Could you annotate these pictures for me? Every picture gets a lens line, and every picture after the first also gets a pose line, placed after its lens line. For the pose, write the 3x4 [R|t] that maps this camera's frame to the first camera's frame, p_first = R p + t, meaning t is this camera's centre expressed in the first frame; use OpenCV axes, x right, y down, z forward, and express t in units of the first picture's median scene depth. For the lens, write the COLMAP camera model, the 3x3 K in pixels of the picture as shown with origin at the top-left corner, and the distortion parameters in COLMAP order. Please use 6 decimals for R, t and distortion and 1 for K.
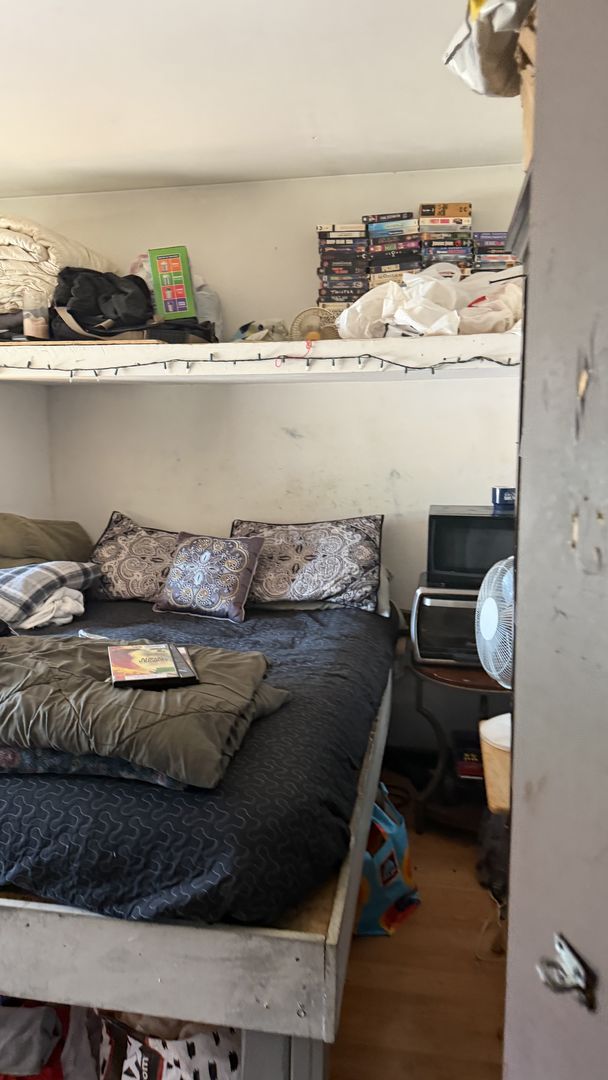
lens RADIAL K [[746.5, 0, 308.8], [0, 746.5, 542.4], [0, 0, 1]] dist [0.147018, -0.282119]
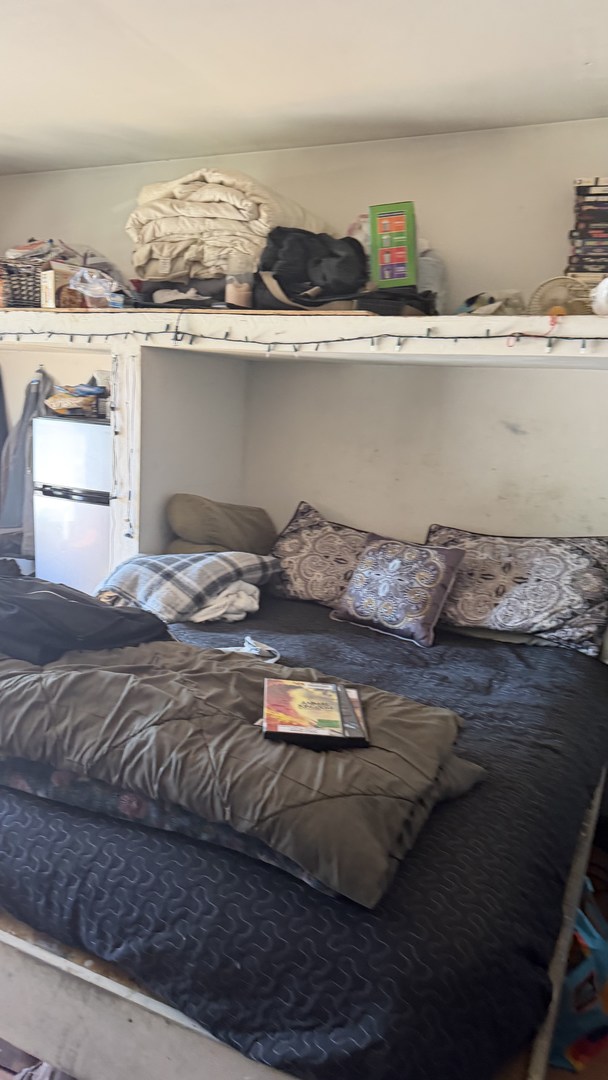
lens RADIAL K [[746.5, 0, 308.8], [0, 746.5, 542.4], [0, 0, 1]] dist [0.147018, -0.282119]
pose [[0.962415, 0.107446, -0.249427, -0.021752], [-0.102687, 0.994197, 0.032054, -0.026755], [0.251423, -0.005236, 0.967863, 0.147212]]
